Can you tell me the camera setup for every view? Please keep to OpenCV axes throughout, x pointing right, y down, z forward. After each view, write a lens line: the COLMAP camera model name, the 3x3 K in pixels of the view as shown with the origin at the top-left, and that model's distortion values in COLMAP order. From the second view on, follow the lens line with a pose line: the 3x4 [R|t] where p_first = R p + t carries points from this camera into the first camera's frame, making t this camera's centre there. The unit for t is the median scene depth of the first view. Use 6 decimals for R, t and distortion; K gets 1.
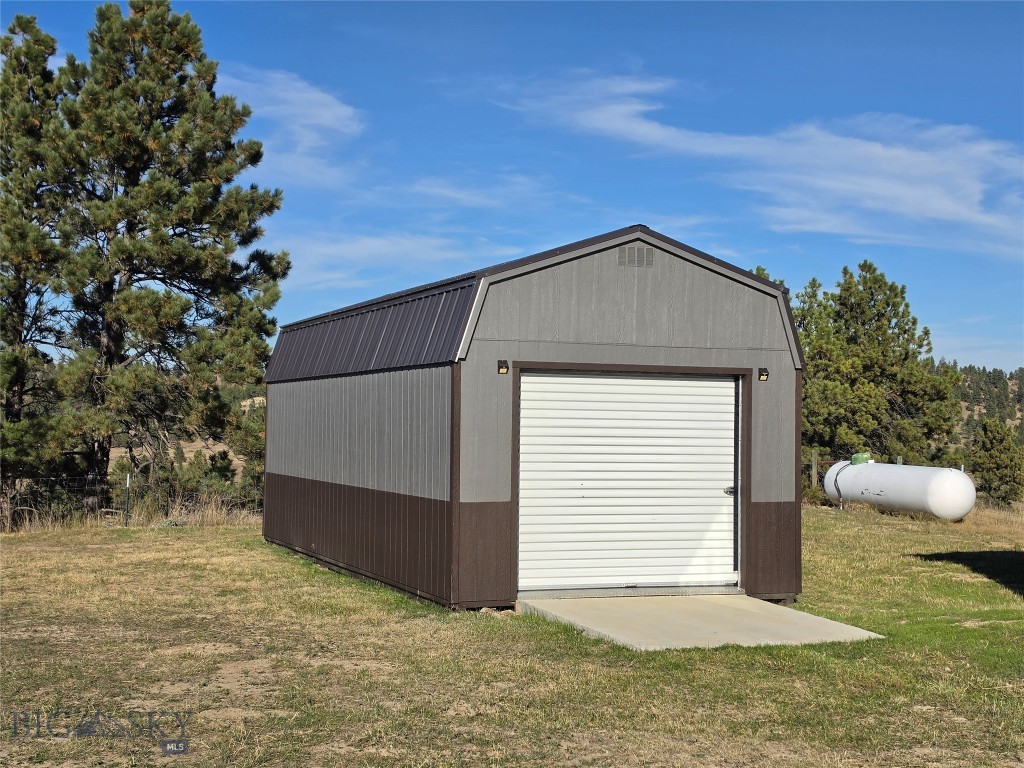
lens RADIAL K [[1456.6, 0, 512.5], [0, 1456.6, 383.6], [0, 0, 1]] dist [0.034804, 0.000000]
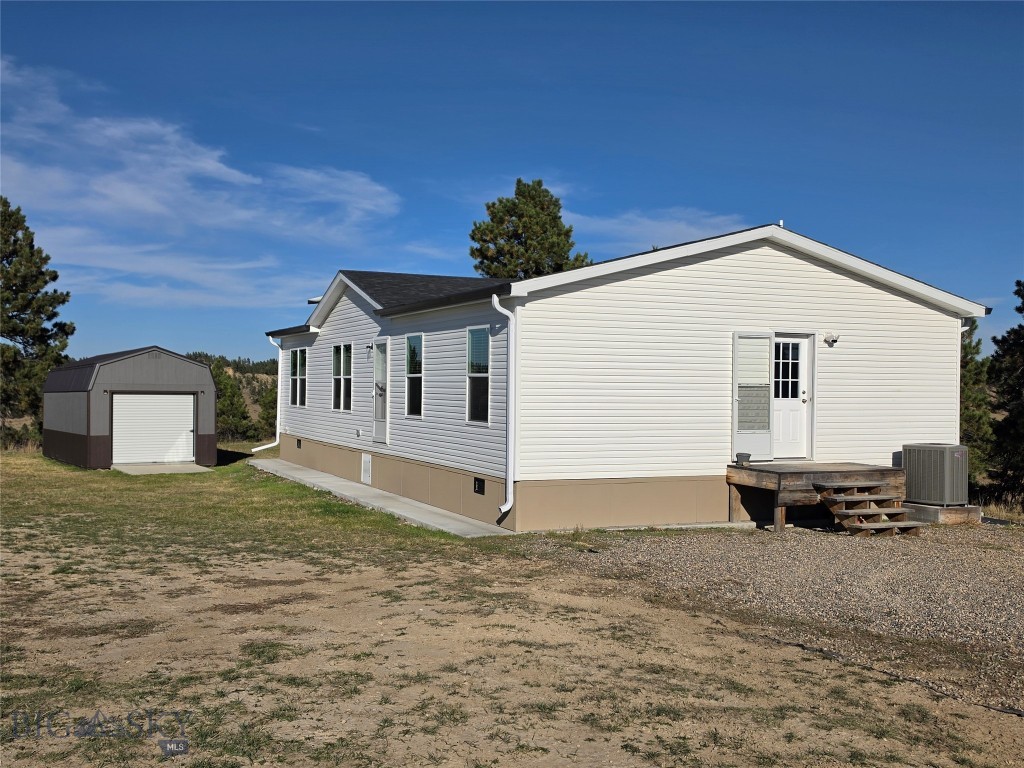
lens RADIAL K [[991.3, 0, 511.8], [0, 991.3, 387.1], [0, 0, 1]] dist [-0.002624, 0.000000]
pose [[0.977840, -0.005926, 0.209271, 0.164015], [0.002398, 0.999851, 0.017108, -0.023041], [-0.209342, -0.016227, 0.977708, -0.514793]]
